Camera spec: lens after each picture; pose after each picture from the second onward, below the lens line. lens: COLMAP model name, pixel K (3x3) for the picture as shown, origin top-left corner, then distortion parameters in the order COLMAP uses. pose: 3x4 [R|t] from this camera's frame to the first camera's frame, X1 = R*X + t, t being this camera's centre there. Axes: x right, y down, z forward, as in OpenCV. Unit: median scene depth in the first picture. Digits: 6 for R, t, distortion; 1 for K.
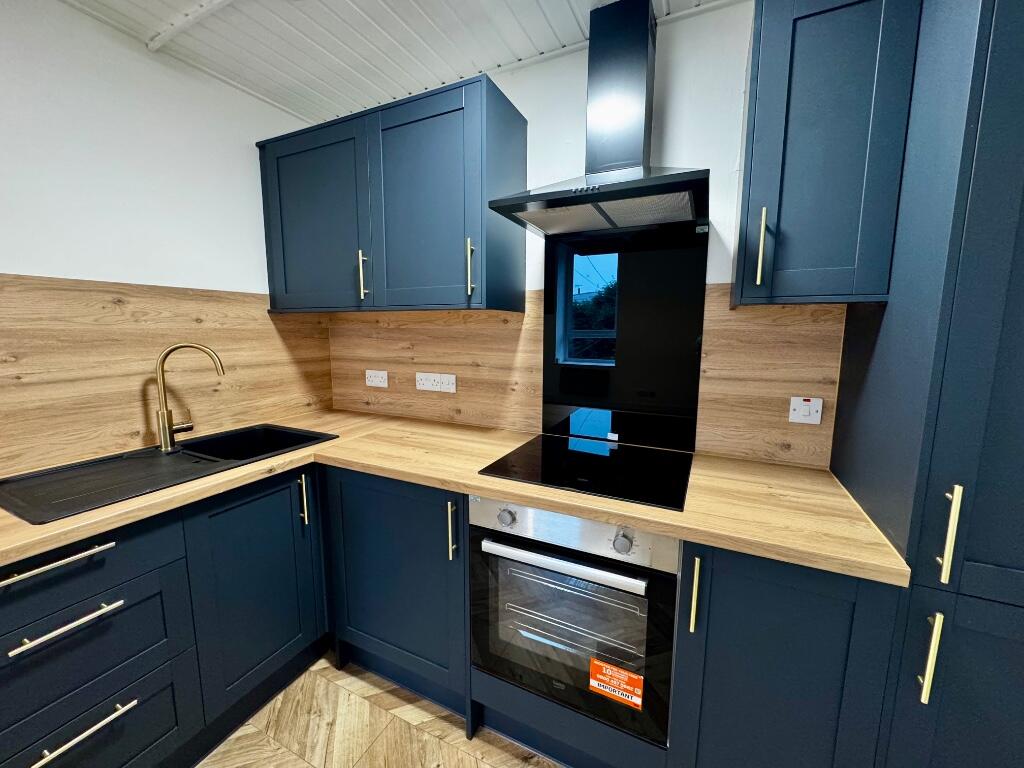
lens RADIAL K [[410.3, 0, 510.9], [0, 410.3, 381.2], [0, 0, 1]] dist [-0.001695, -0.000269]
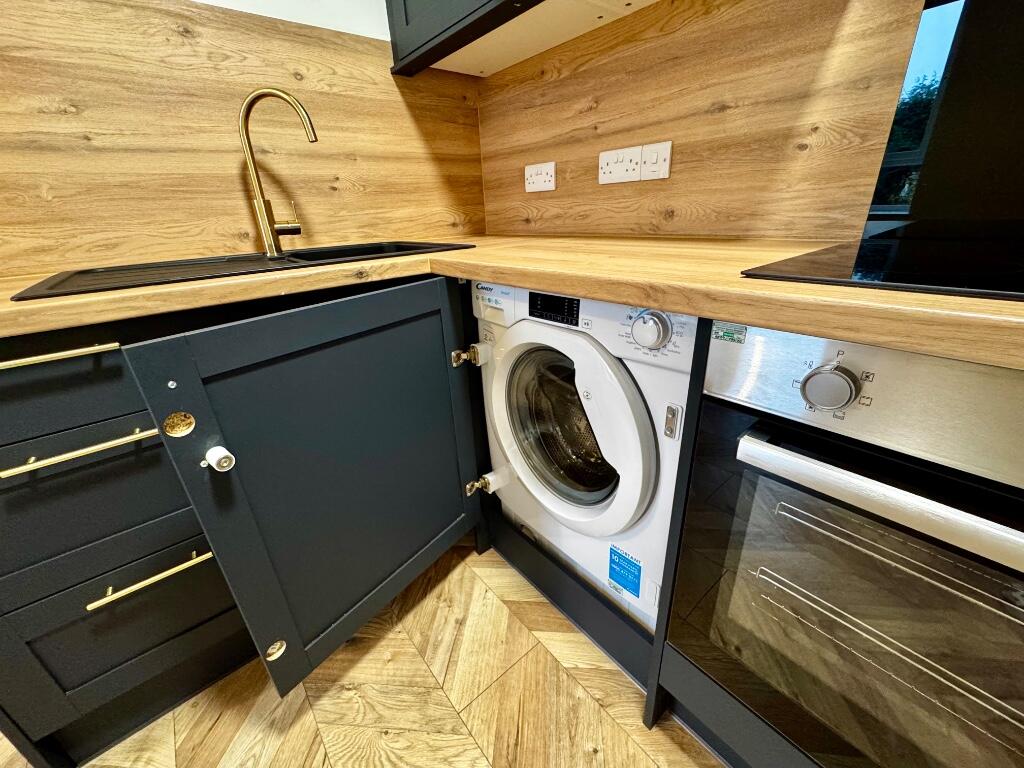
lens RADIAL K [[410.3, 0, 510.9], [0, 410.3, 381.2], [0, 0, 1]] dist [-0.001695, -0.000269]
pose [[0.909264, 0.117919, -0.399166, -0.079552], [-0.005014, 0.962062, 0.272785, 0.153368], [0.416189, -0.246033, 0.875360, 0.381218]]
